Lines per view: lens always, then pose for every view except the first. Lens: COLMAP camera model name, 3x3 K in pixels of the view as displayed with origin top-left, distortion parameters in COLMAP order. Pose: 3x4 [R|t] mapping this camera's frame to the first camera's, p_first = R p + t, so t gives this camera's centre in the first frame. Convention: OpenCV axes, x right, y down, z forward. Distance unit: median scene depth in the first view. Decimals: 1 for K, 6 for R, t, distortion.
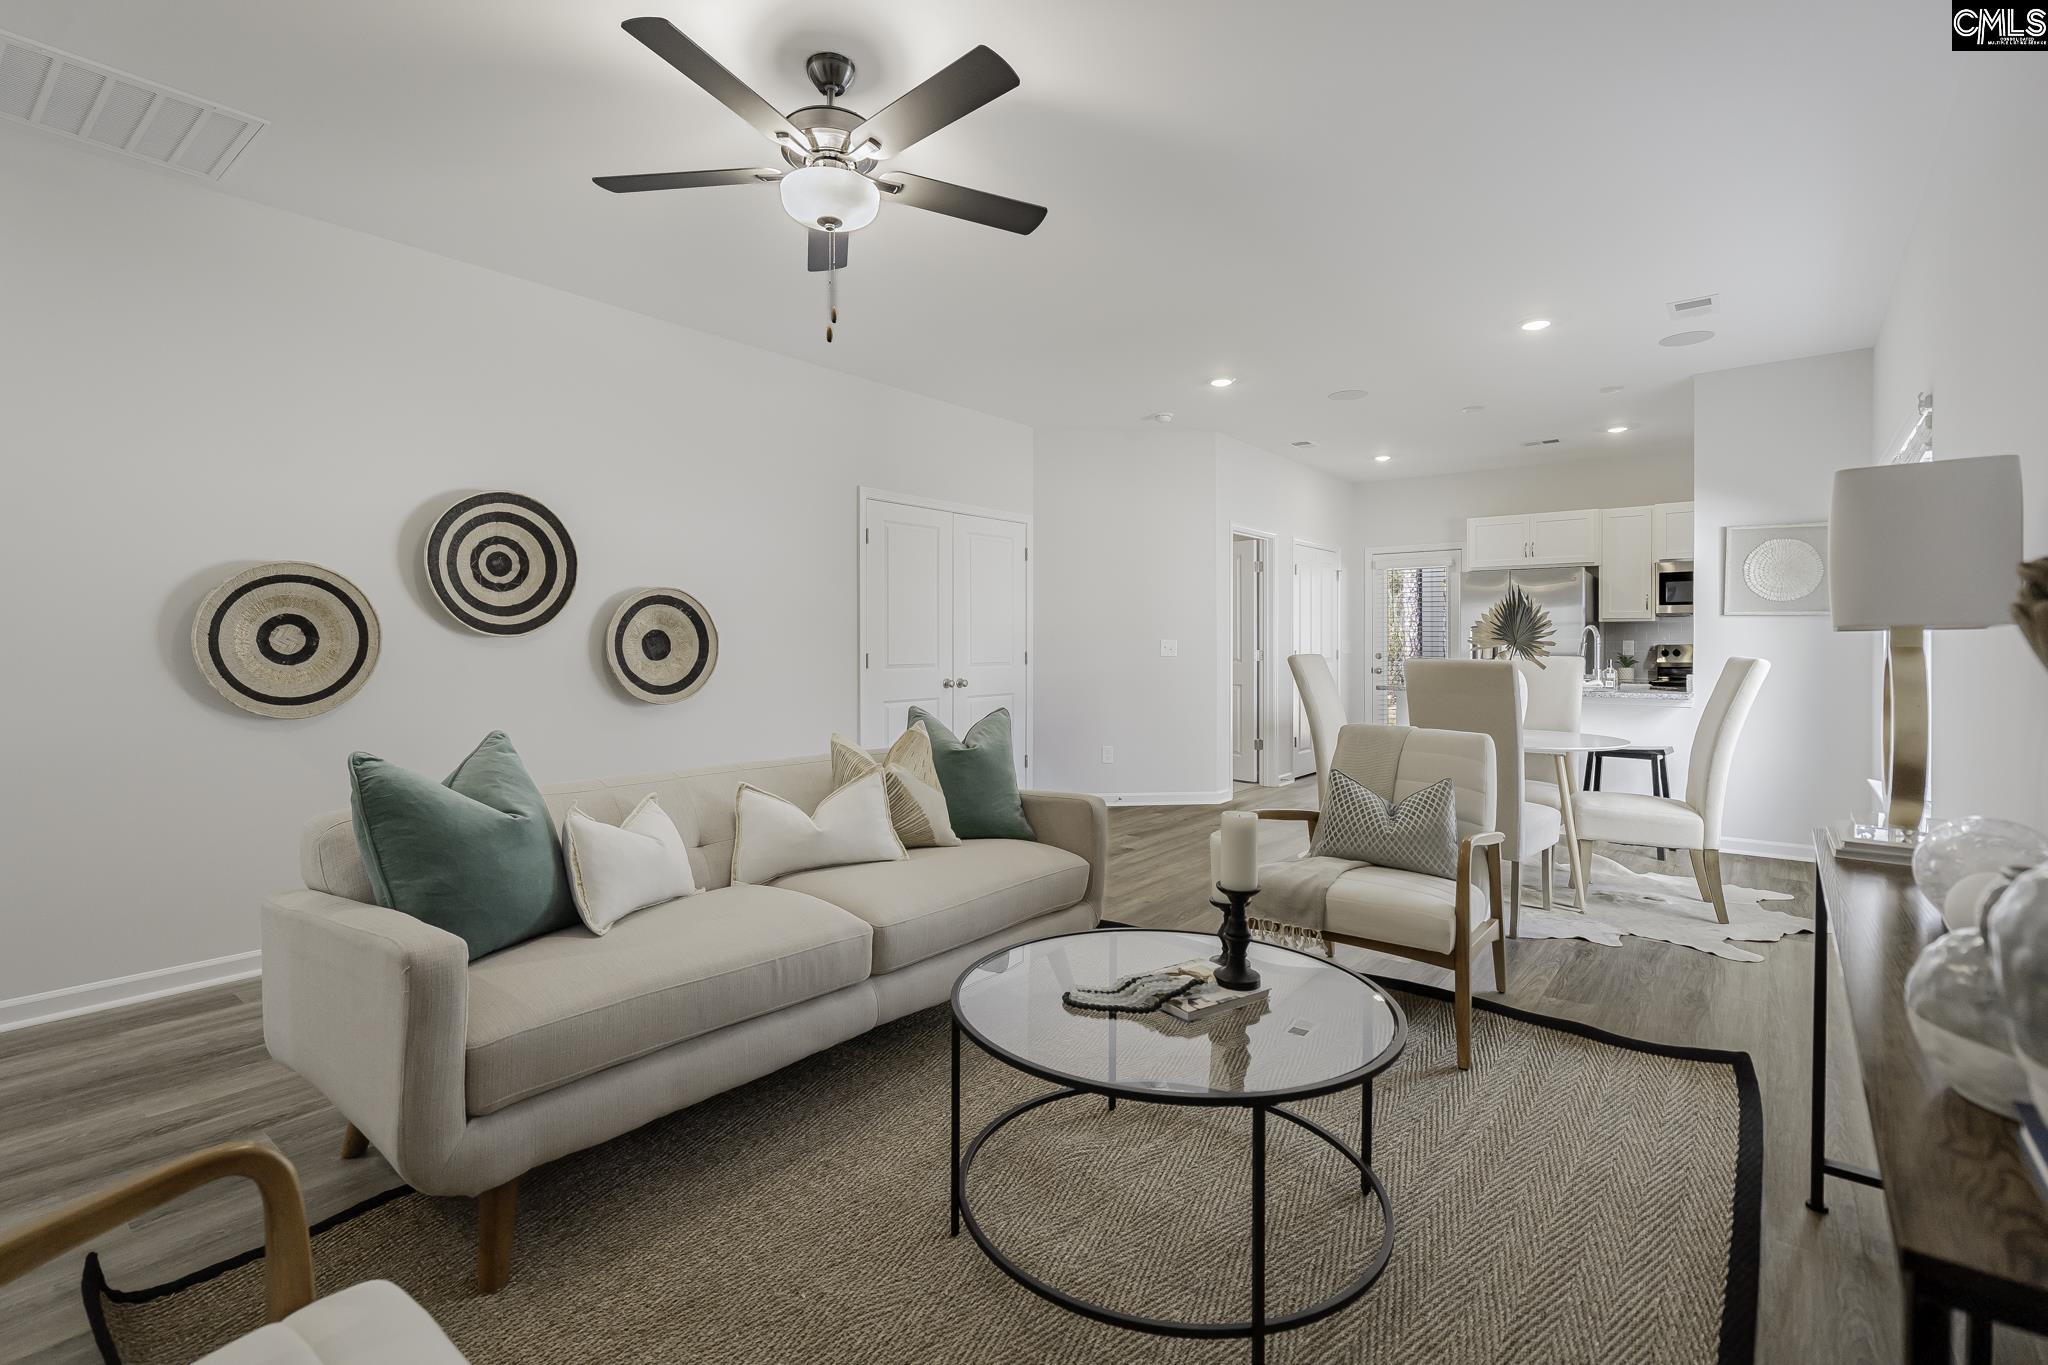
lens RADIAL K [[957.7, 0, 1021.4], [0, 957.7, 629.9], [0, 0, 1]] dist [0.000228, 0.000245]
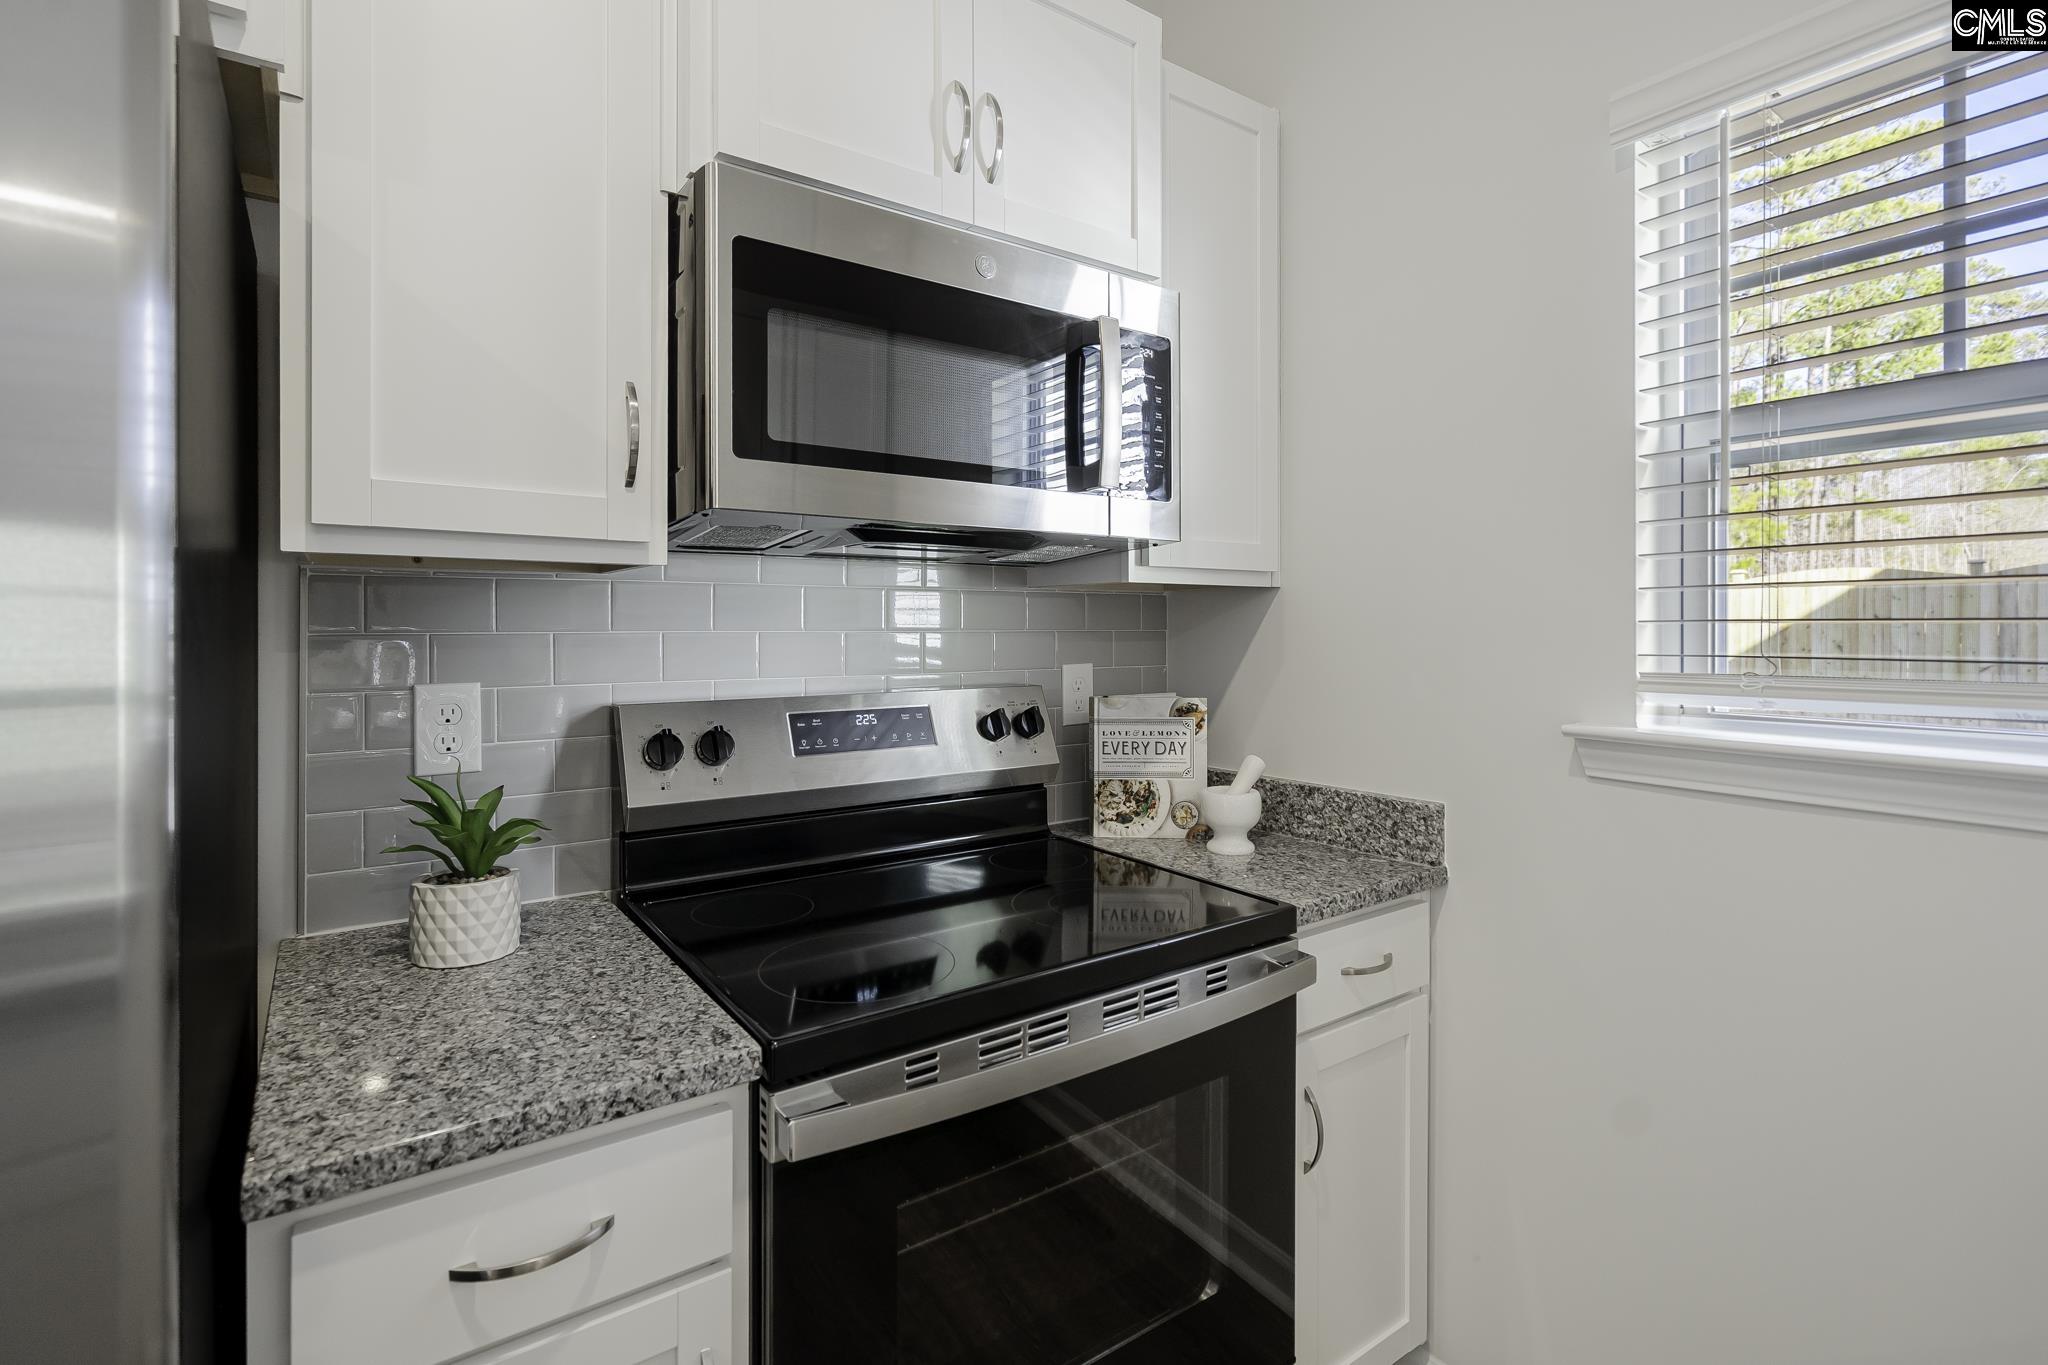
lens RADIAL K [[945.1, 0, 1024.0], [0, 945.1, 682.5], [0, 0, 1]] dist [-0.000054, 0.000160]
pose [[0.275871, -0.035984, 0.960521, 0.516296], [0.019075, 0.999307, 0.031958, 0.005910], [-0.961006, 0.009506, 0.276366, 0.885530]]
